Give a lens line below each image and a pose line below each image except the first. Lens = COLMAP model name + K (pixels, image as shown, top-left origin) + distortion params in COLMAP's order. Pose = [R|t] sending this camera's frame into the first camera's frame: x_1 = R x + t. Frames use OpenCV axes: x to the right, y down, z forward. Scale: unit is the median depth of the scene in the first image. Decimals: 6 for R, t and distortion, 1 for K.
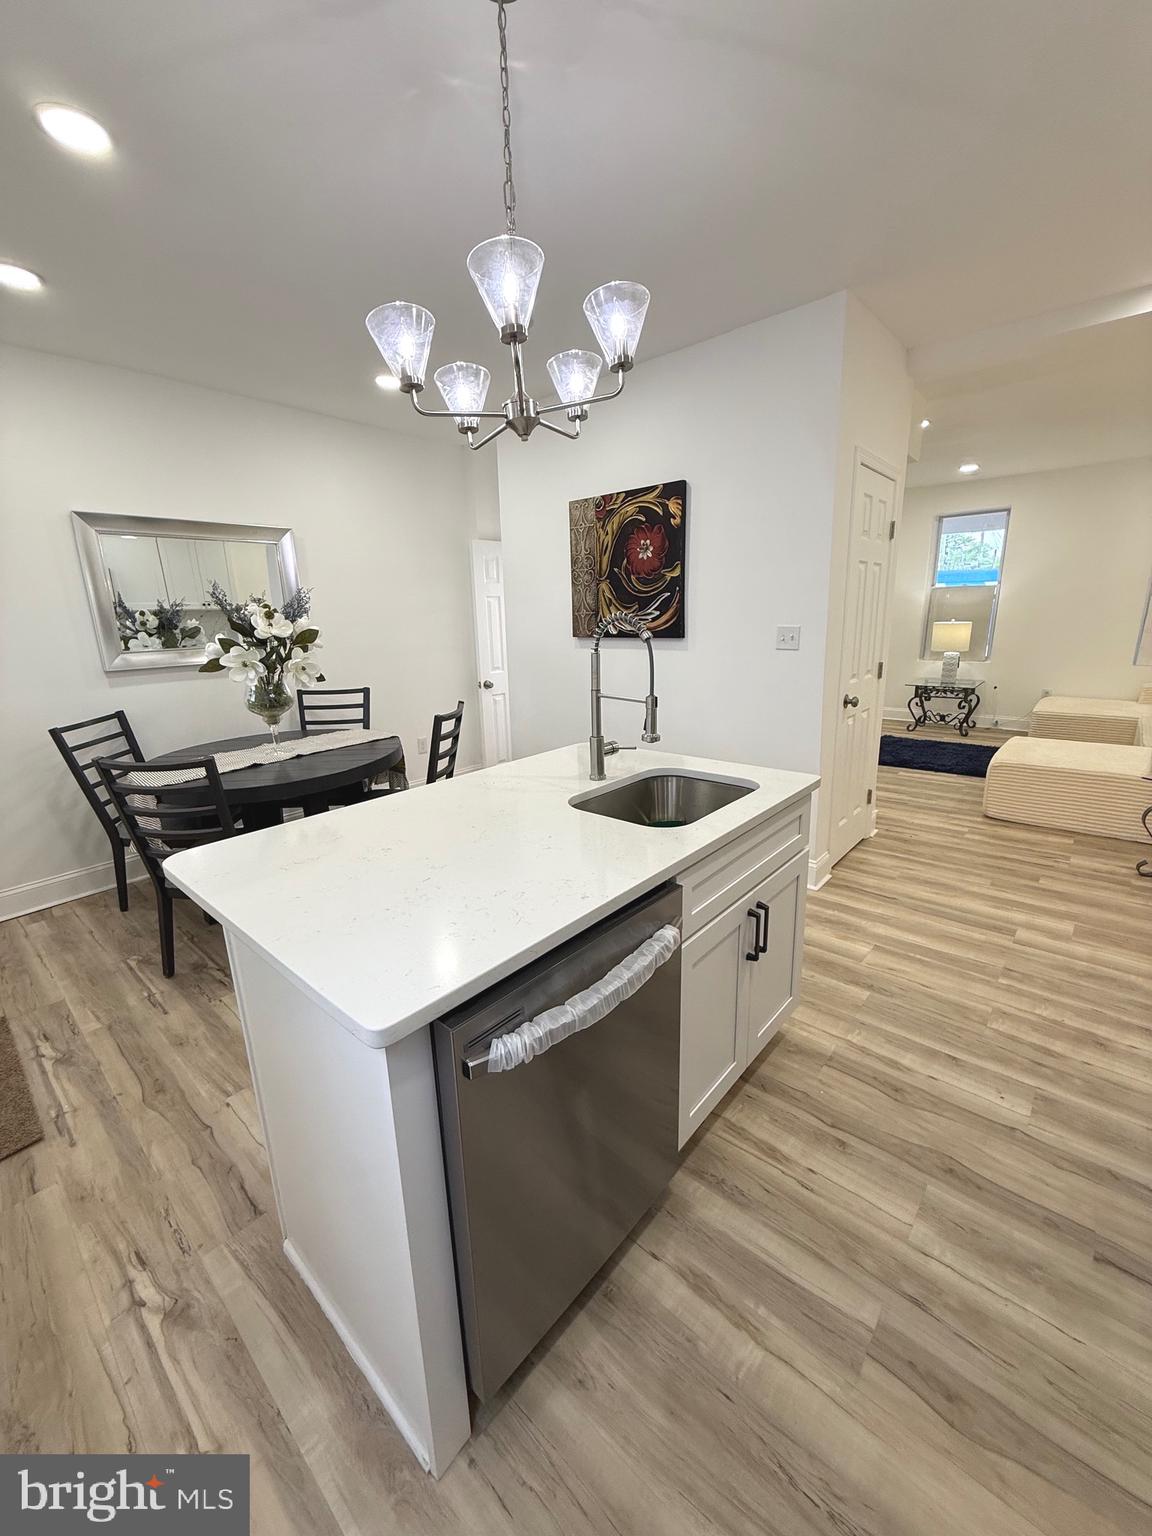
lens RADIAL K [[609.9, 0, 574.2], [0, 609.9, 761.8], [0, 0, 1]] dist [0.000862, -0.000252]
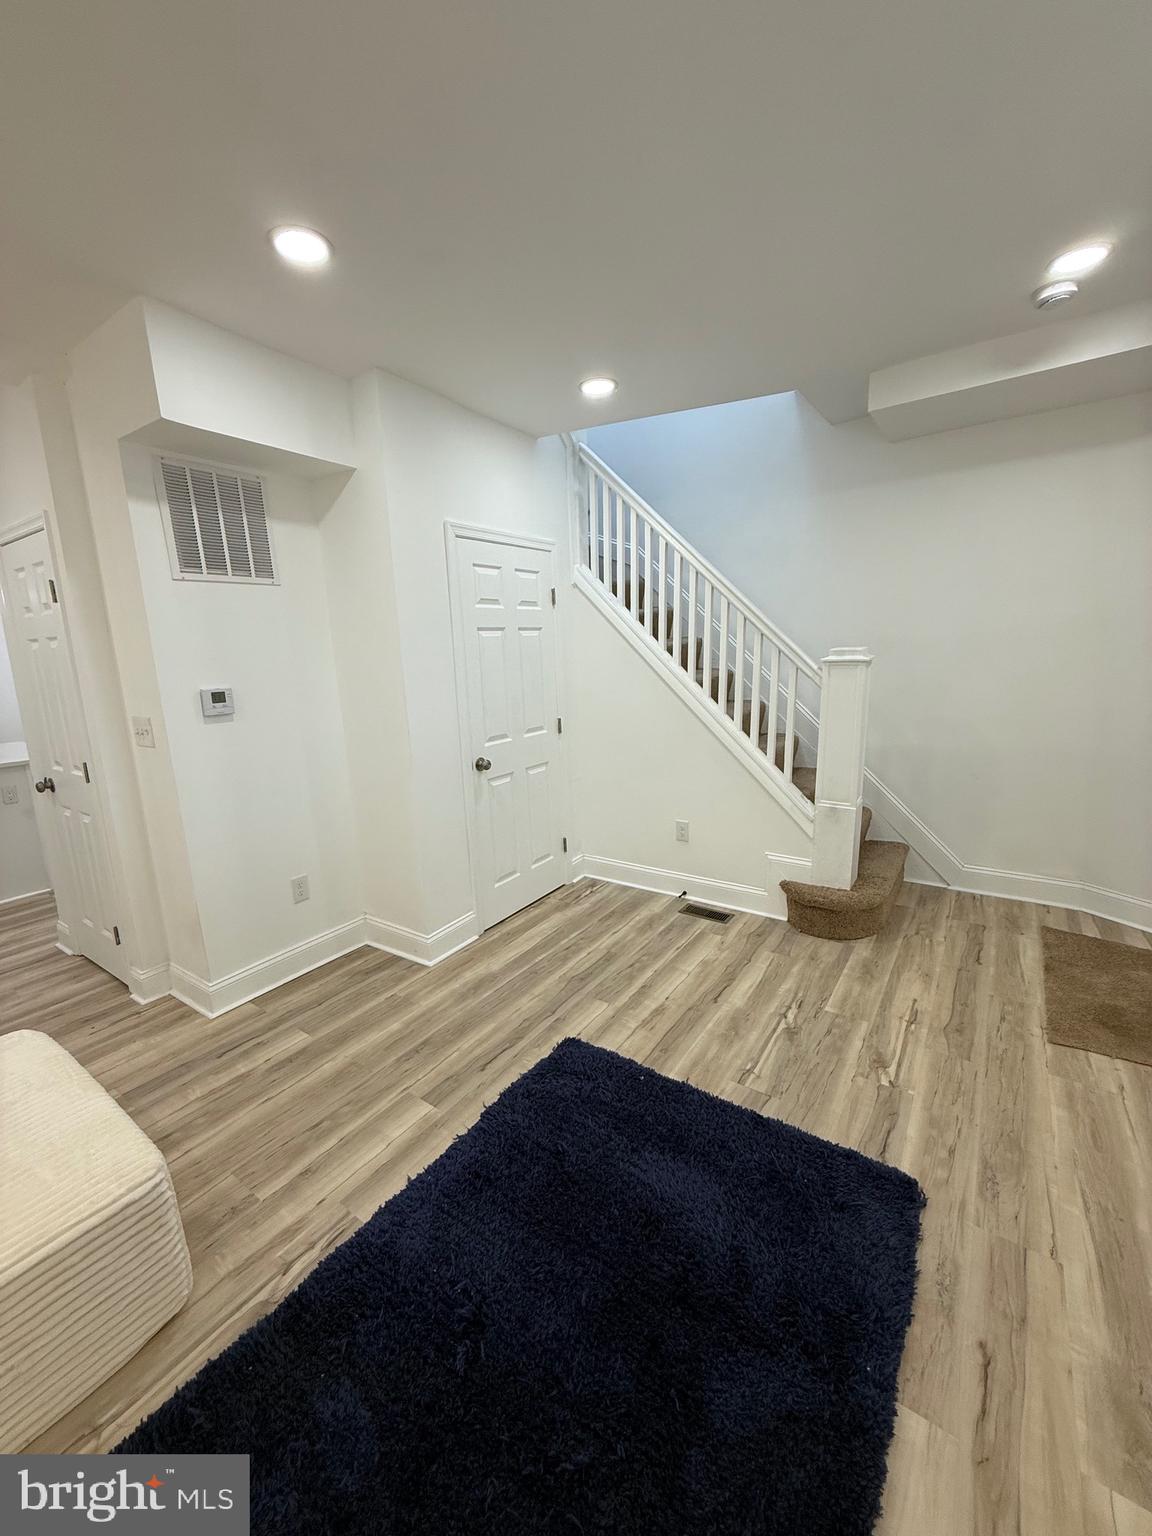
lens RADIAL K [[609.9, 0, 575.9], [0, 609.9, 764.7], [0, 0, 1]] dist [0.000862, -0.000252]
pose [[0.116505, 0.215384, -0.969555, 2.381377], [-0.205307, 0.960341, 0.188667, -0.781681], [0.971738, 0.177075, 0.156105, 2.685932]]
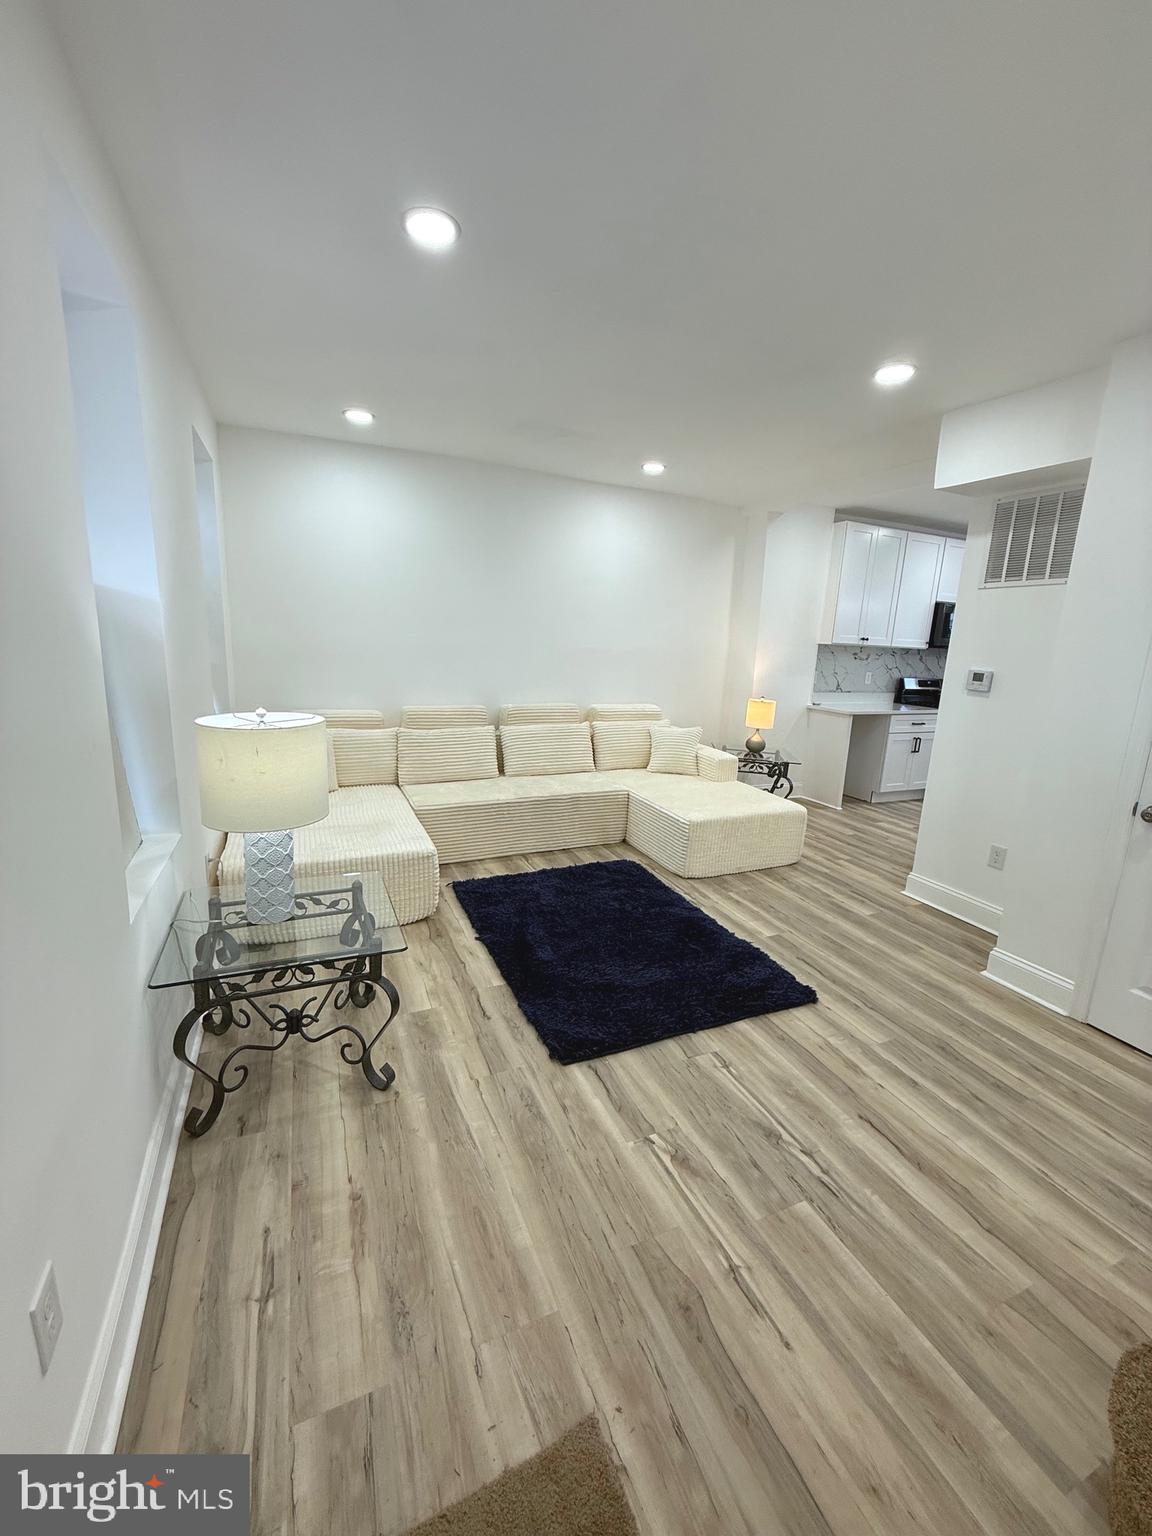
lens RADIAL K [[609.9, 0, 570.5], [0, 609.9, 764.3], [0, 0, 1]] dist [0.000862, -0.000252]
pose [[-0.907266, -0.094728, 0.409749, 1.298525], [0.086971, 0.910981, 0.403176, -1.083296], [-0.411466, 0.401424, -0.818263, 4.093414]]
